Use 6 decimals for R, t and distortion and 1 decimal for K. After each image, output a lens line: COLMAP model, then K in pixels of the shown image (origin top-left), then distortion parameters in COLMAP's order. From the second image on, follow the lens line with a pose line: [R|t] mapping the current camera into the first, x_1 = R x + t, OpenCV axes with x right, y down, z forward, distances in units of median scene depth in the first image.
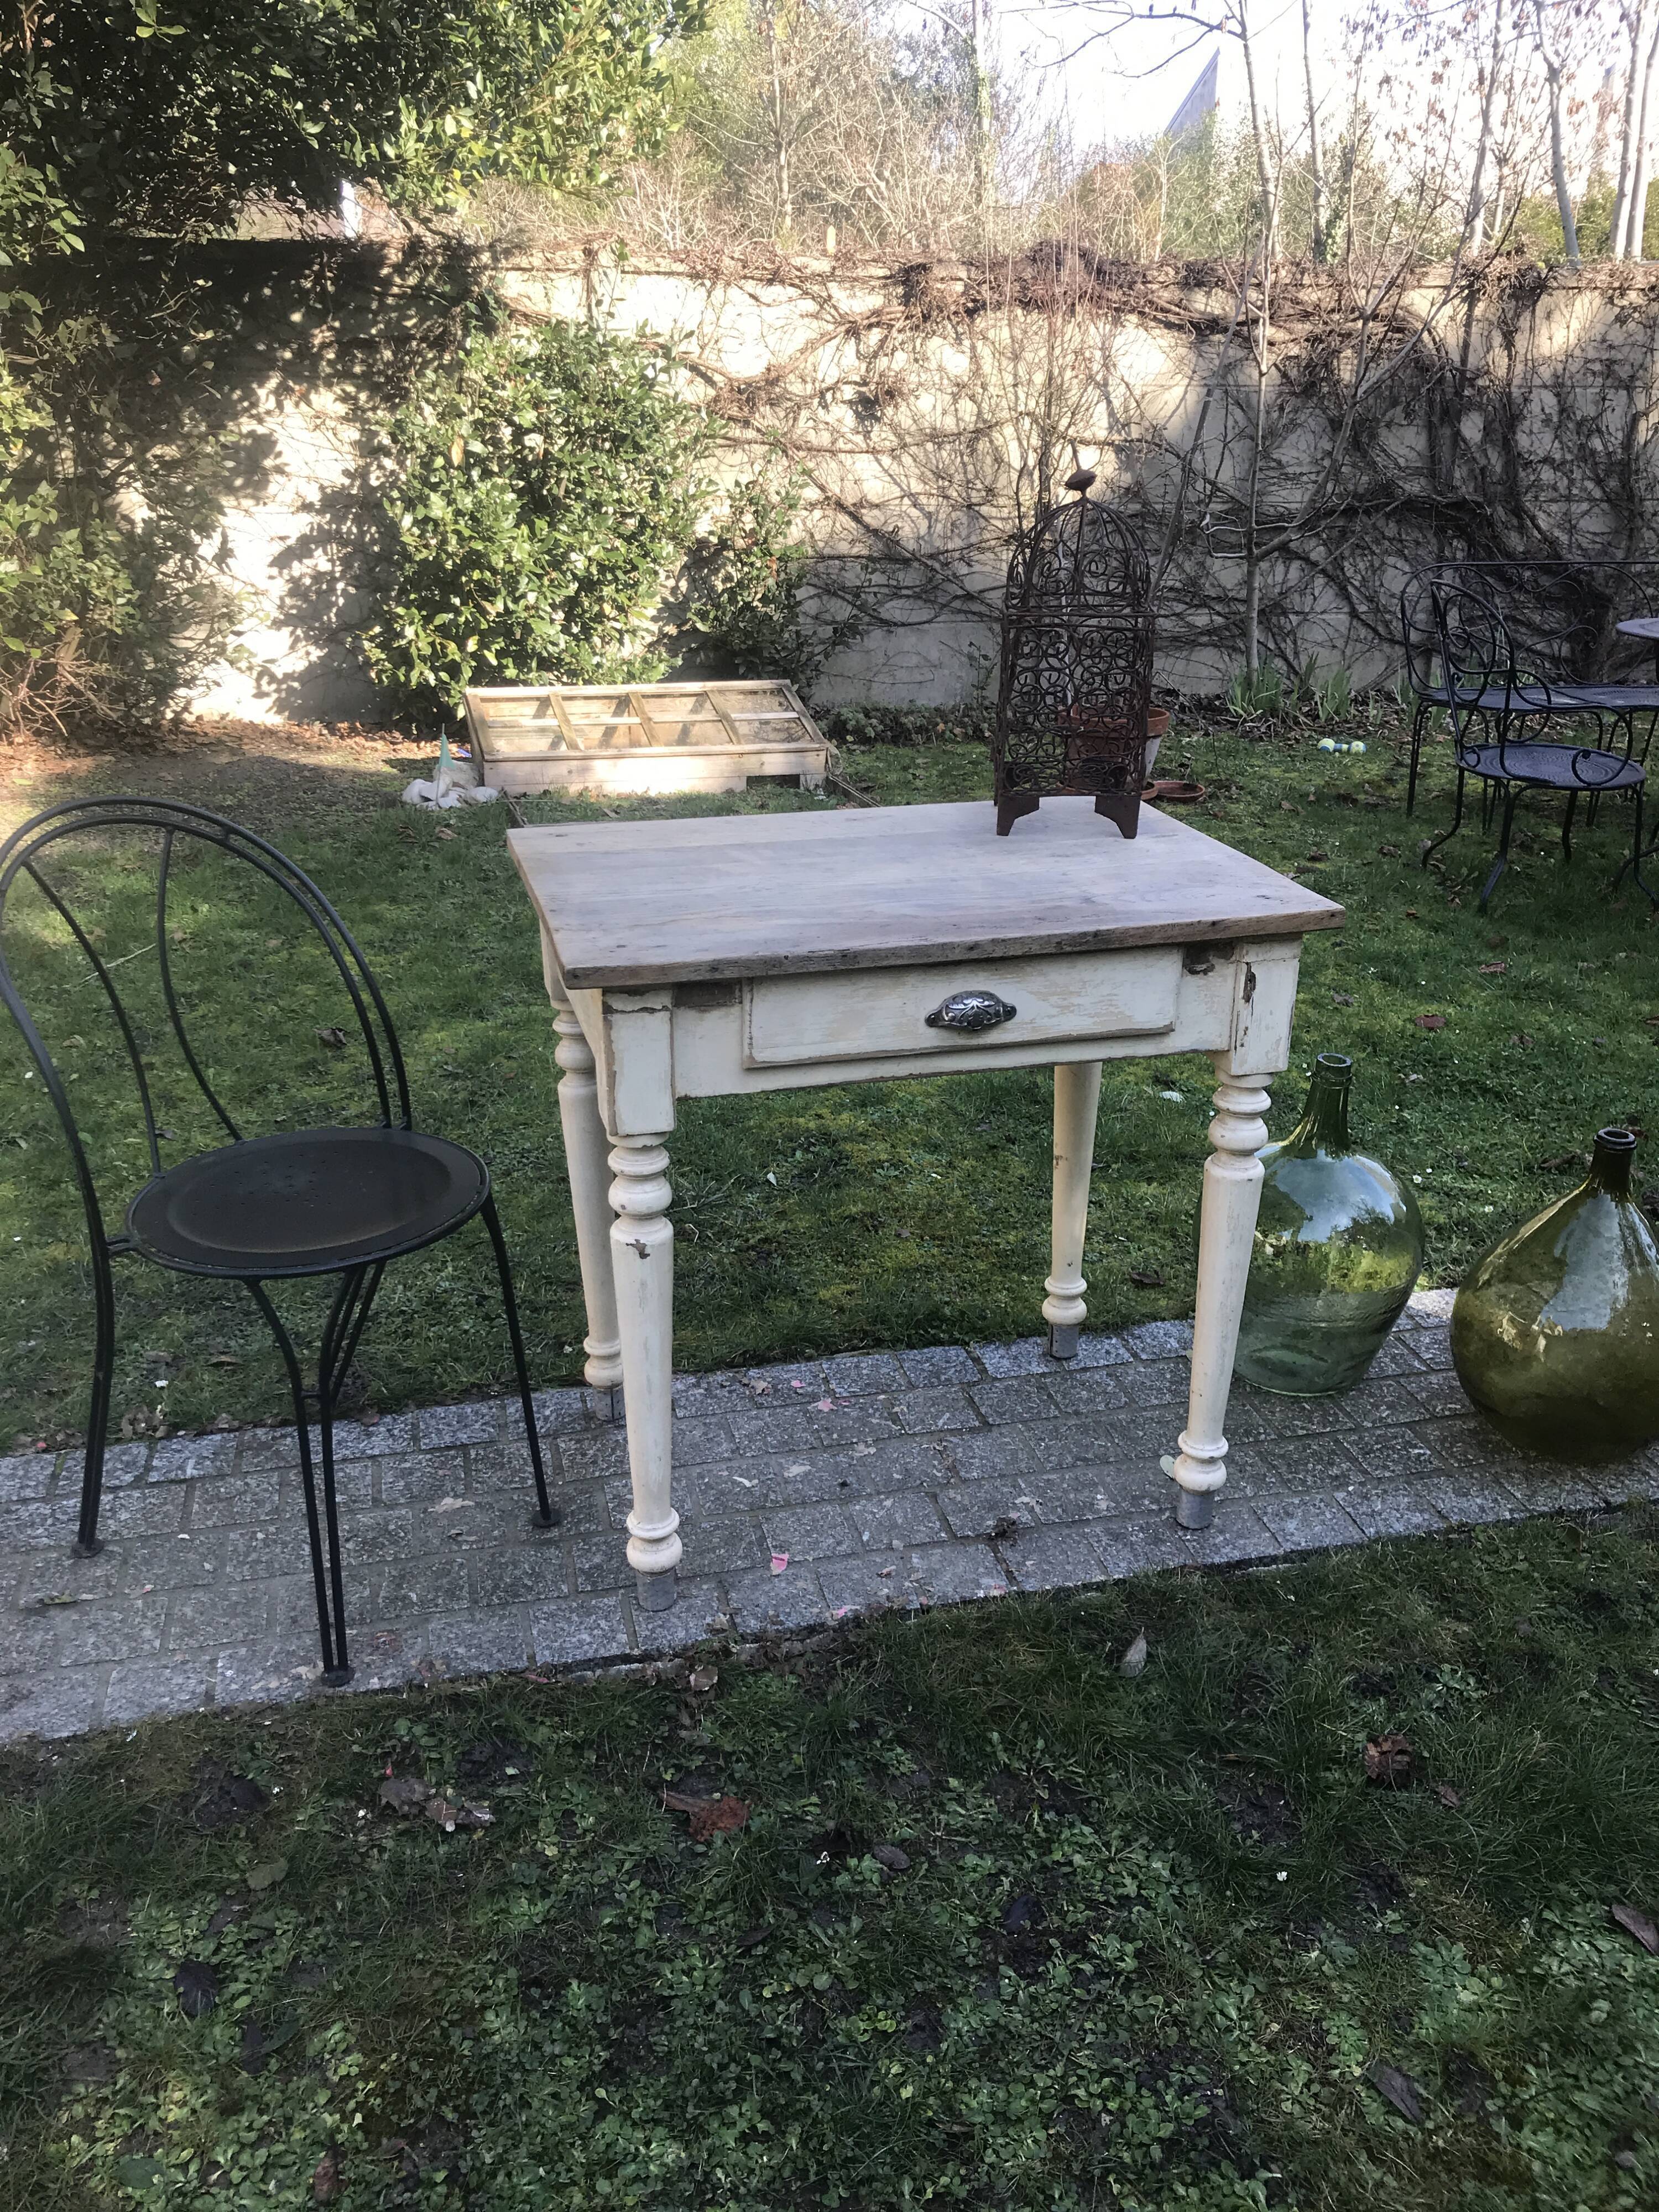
lens RADIAL K [[1813.2, 0, 824.1], [0, 1813.2, 1121.7], [0, 0, 1]] dist [0.005636, 0.015029]
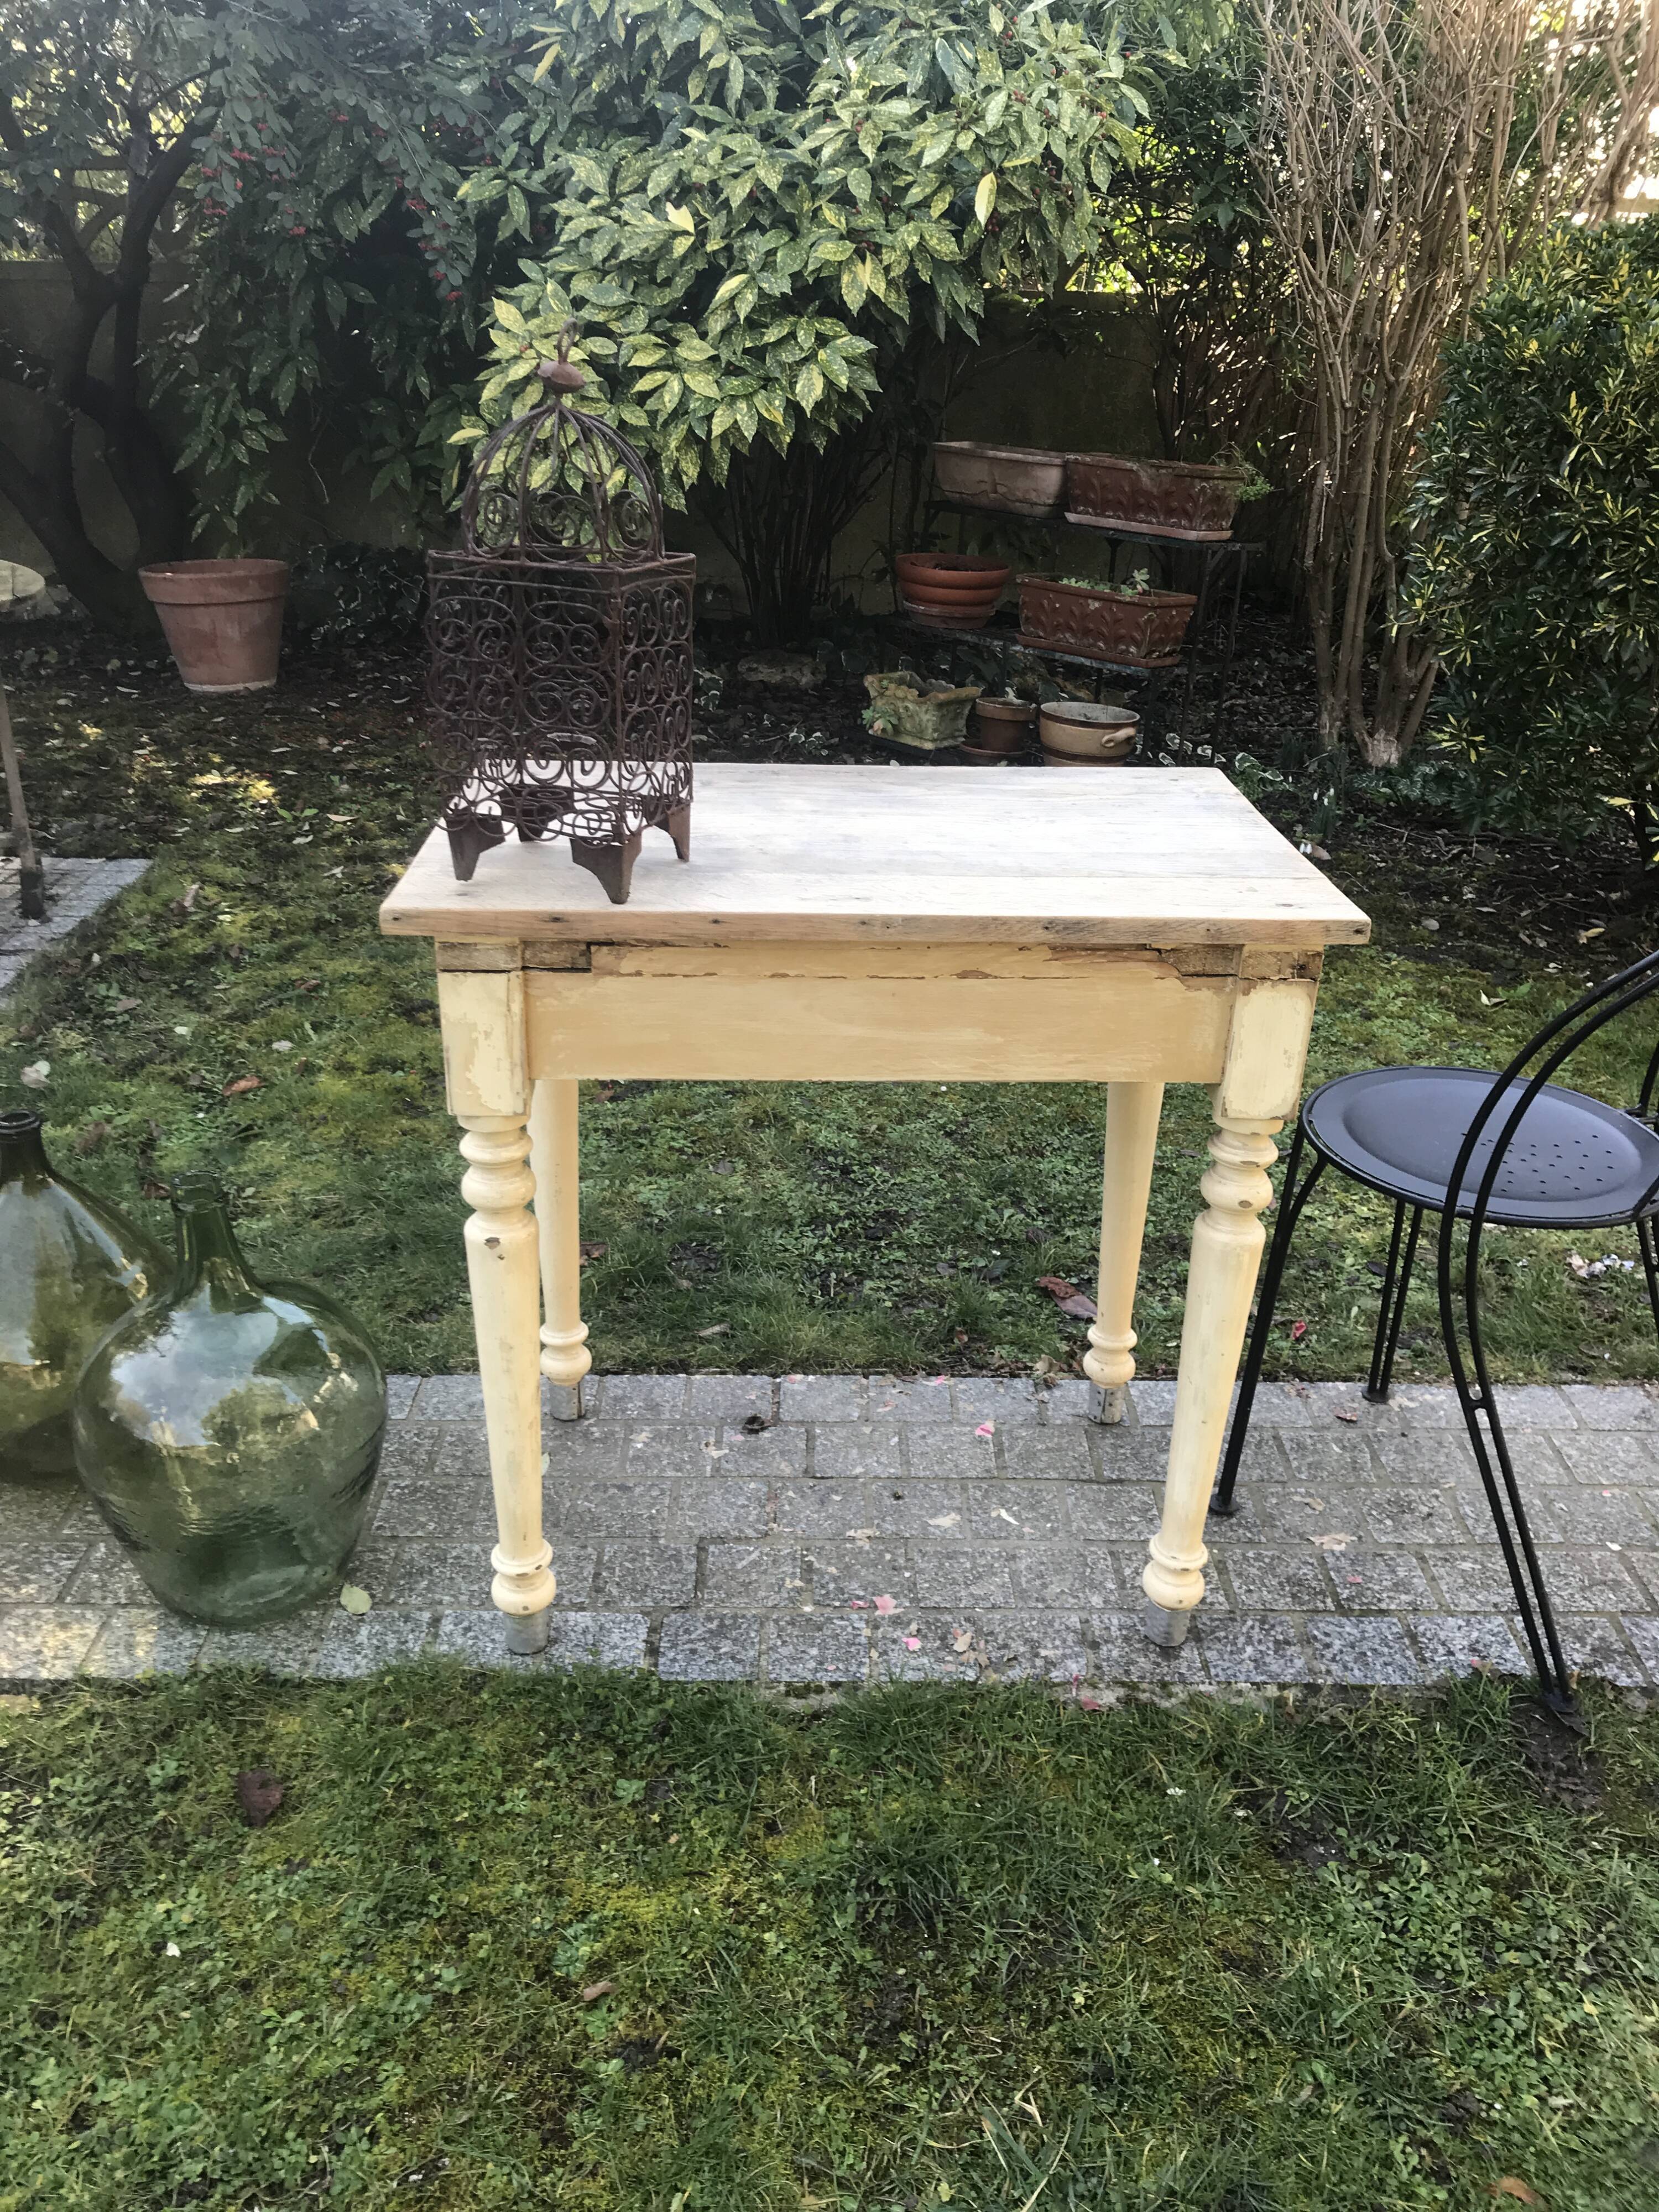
lens RADIAL K [[1784.0, 0, 864.2], [0, 1784.0, 1101.2], [0, 0, 1]] dist [-0.003747, 0.001376]
pose [[-0.976491, -0.108314, 0.186371, -0.104265], [0.059488, 0.695606, 0.715956, -0.512473], [-0.207189, 0.710211, -0.672809, 1.300530]]
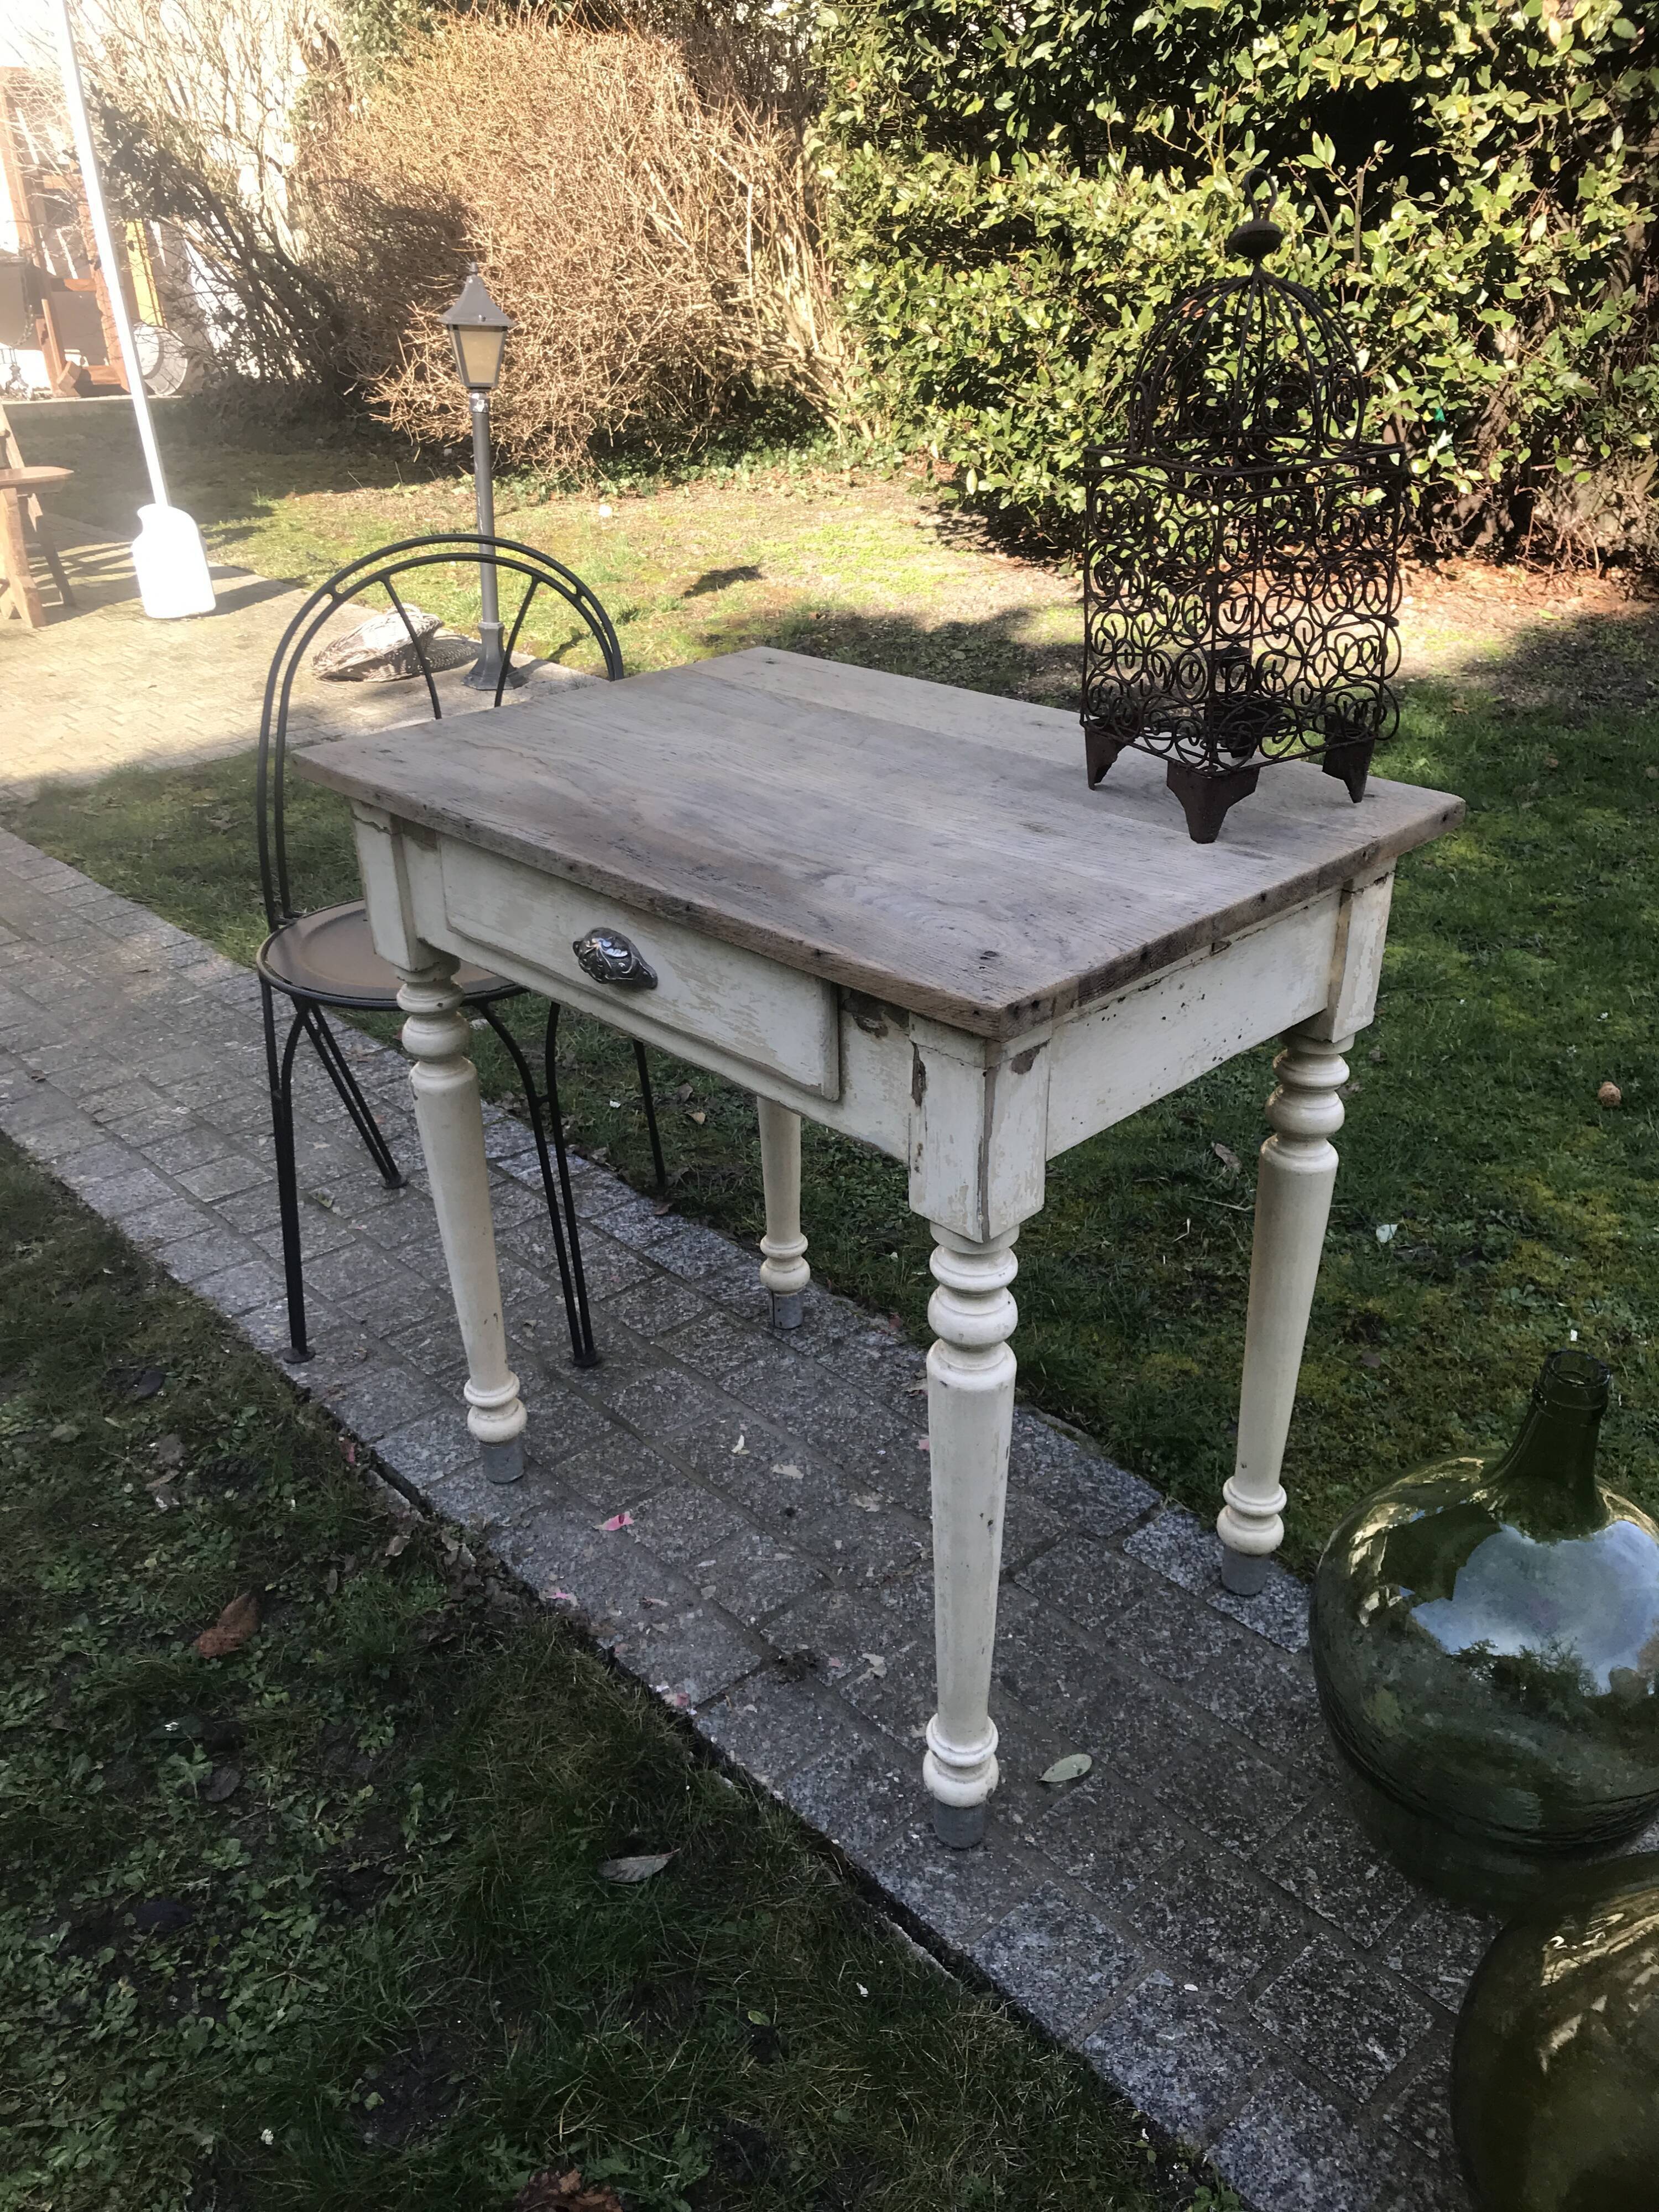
lens RADIAL K [[1805.1, 0, 836.0], [0, 1805.1, 1110.4], [0, 0, 1]] dist [0.014988, 0.003044]
pose [[0.496984, 0.384479, -0.777935, 0.521971], [-0.323026, 0.914027, 0.245375, -0.154160], [0.805395, 0.129346, 0.578453, 0.462475]]
